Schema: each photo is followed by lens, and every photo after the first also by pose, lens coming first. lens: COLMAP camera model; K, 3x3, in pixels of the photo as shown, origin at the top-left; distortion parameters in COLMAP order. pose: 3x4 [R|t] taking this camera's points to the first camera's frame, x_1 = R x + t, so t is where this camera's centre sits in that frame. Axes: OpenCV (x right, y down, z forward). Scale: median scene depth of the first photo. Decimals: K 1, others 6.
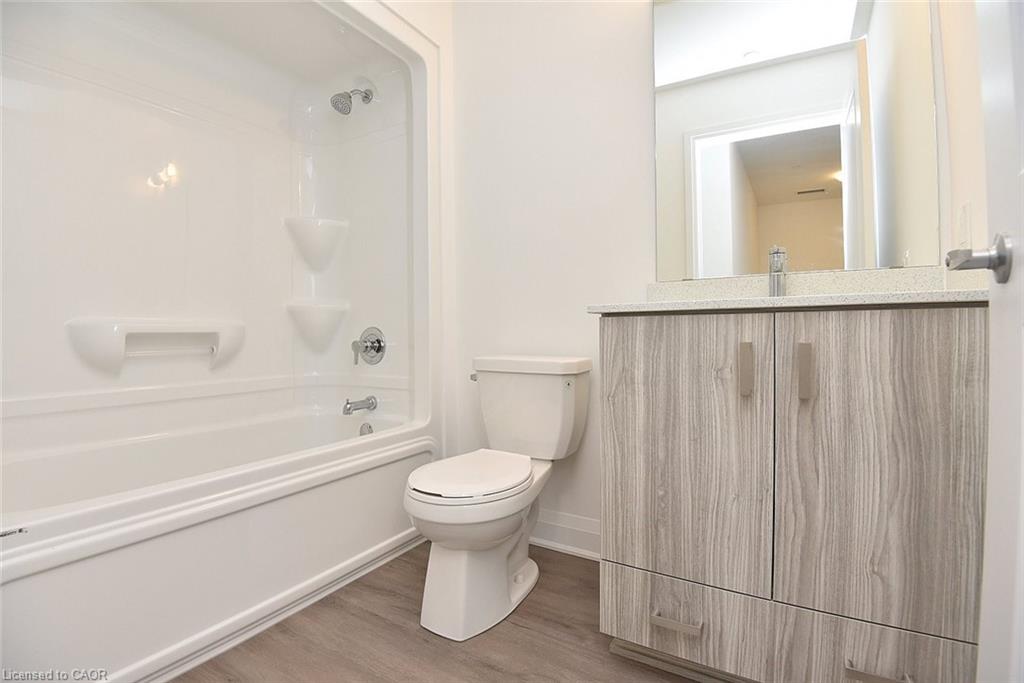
lens RADIAL K [[467.0, 0, 507.6], [0, 467.0, 339.1], [0, 0, 1]] dist [-0.009482, -0.023698]
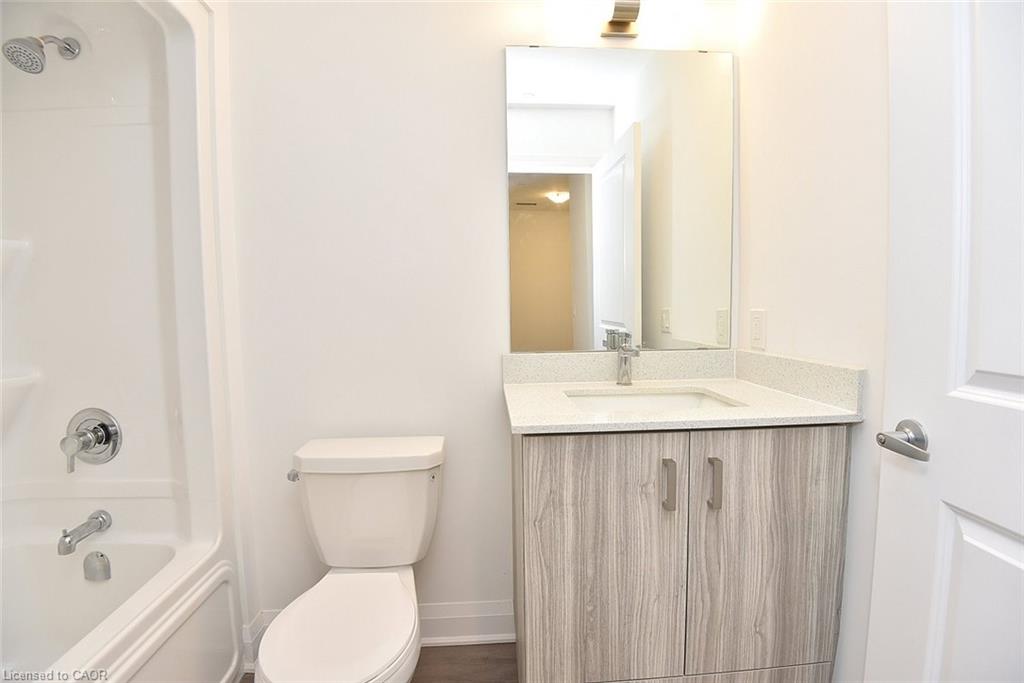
lens RADIAL K [[467.0, 0, 507.6], [0, 467.0, 339.1], [0, 0, 1]] dist [-0.009482, -0.023698]
pose [[0.819184, -0.050260, 0.571325, -0.370441], [0.017934, 0.997910, 0.062073, -0.325143], [-0.573251, -0.040603, 0.818373, 0.322805]]
